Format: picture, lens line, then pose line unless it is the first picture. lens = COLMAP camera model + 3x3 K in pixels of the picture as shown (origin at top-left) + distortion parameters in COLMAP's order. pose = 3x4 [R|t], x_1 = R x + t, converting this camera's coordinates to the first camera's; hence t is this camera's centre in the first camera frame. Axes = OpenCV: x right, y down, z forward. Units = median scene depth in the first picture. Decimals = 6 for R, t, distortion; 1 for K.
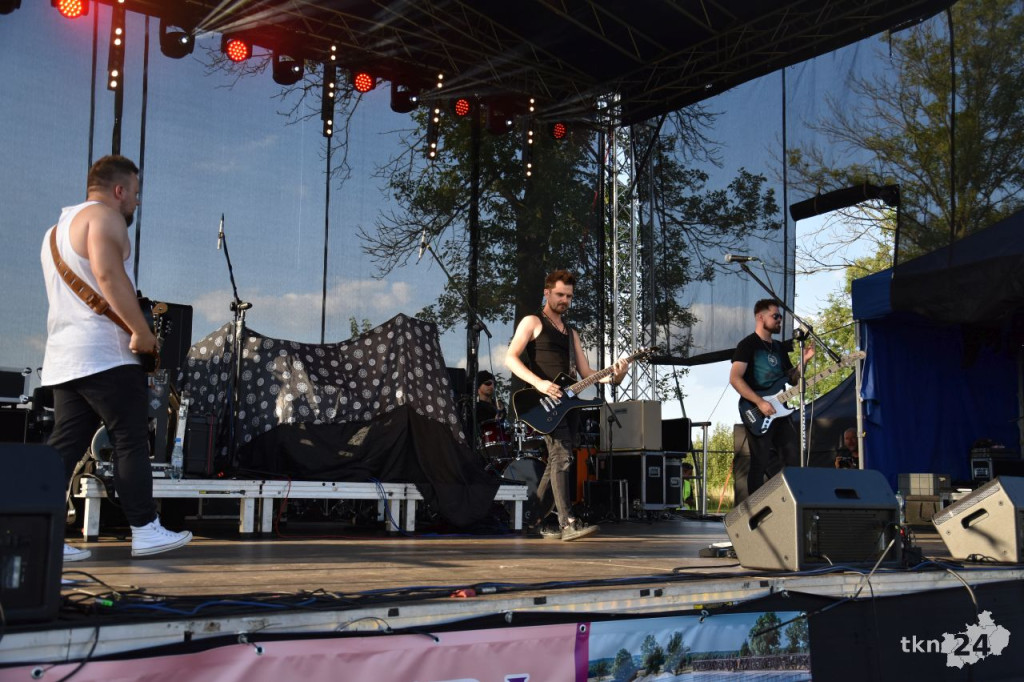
lens RADIAL K [[1088.3, 0, 512.0], [0, 1088.3, 341.0], [0, 0, 1]] dist [-0.028115, 0.163154]
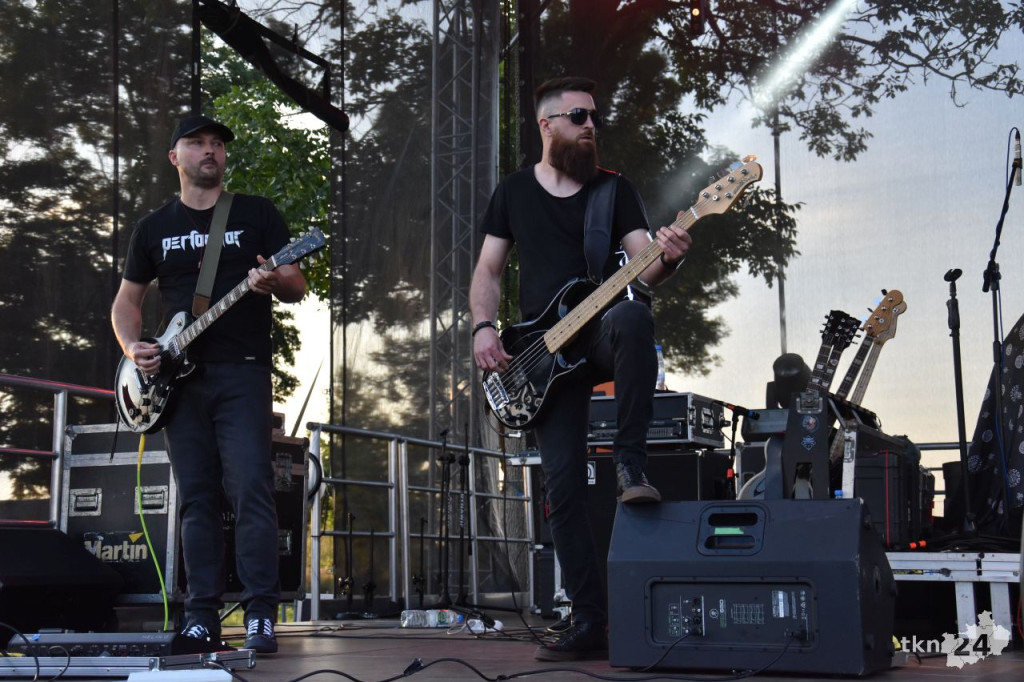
lens RADIAL K [[1556.6, 0, 512.0], [0, 1556.6, 341.0], [0, 0, 1]] dist [0.032379, 1.112328]
pose [[0.466041, -0.139505, -0.873696, 0.281208], [0.125705, 0.987914, -0.090689, 0.036969], [0.875788, -0.067563, 0.477945, 0.224097]]
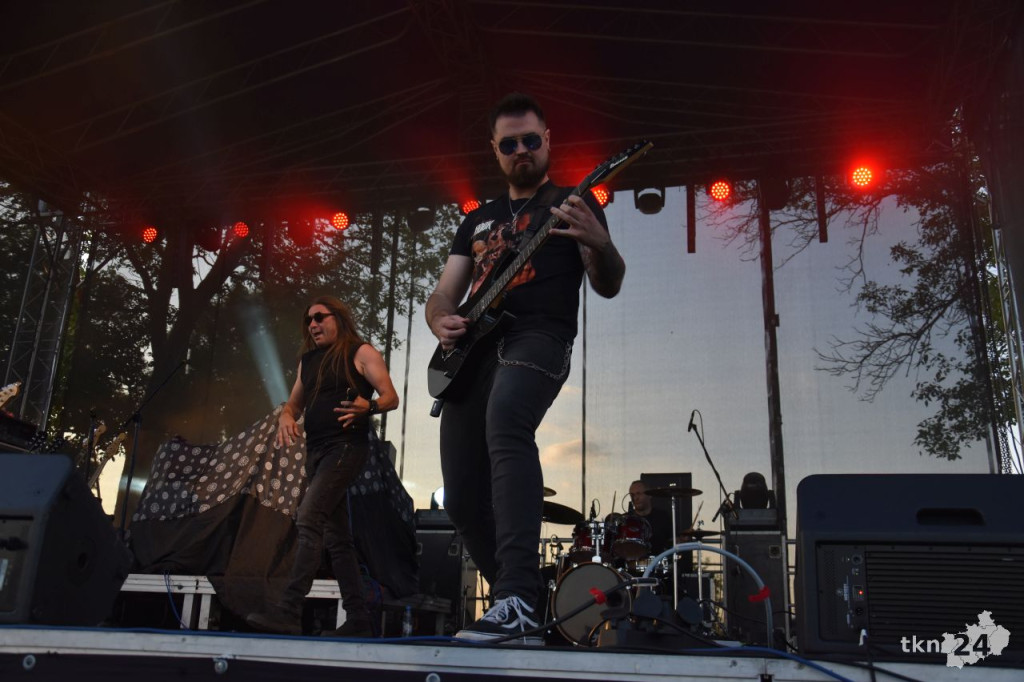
lens RADIAL K [[945.0, 0, 512.0], [0, 945.0, 341.0], [0, 0, 1]] dist [-0.067428, 0.142058]
pose [[0.636187, -0.225845, -0.737740, 0.500790], [0.074793, 0.969747, -0.232372, 0.099360], [0.767901, 0.092654, 0.633832, 0.469671]]
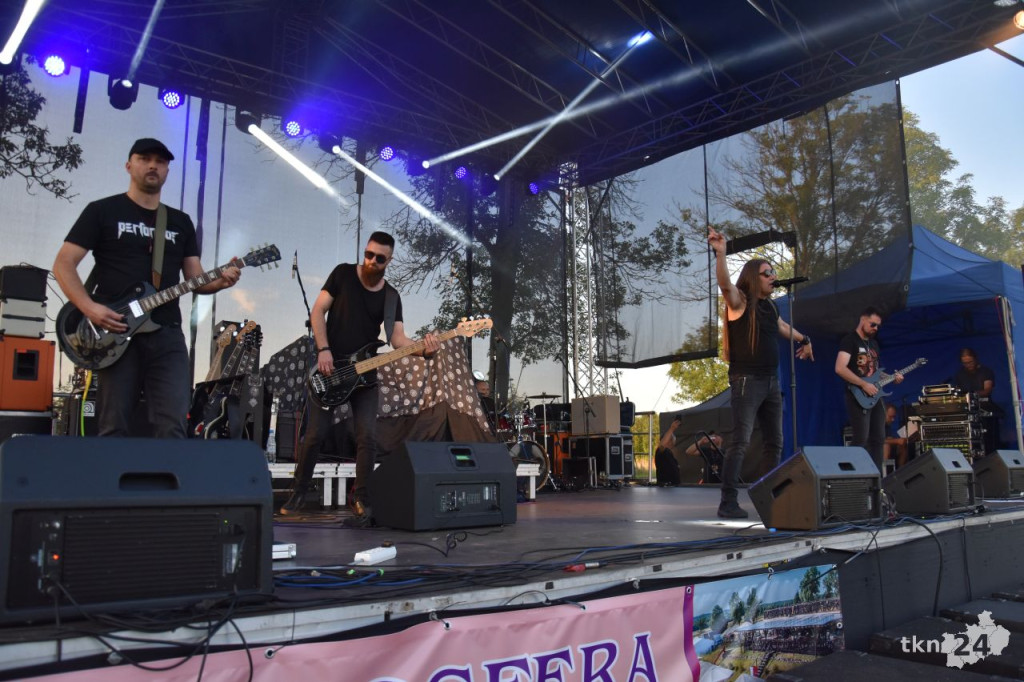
lens RADIAL K [[810.8, 0, 512.0], [0, 810.8, 341.0], [0, 0, 1]] dist [-0.158957, 0.131804]
pose [[0.998306, -0.007727, 0.057660, -0.052828], [0.008551, 0.999865, -0.014054, 0.002131], [-0.057544, 0.014523, 0.998237, 0.047525]]
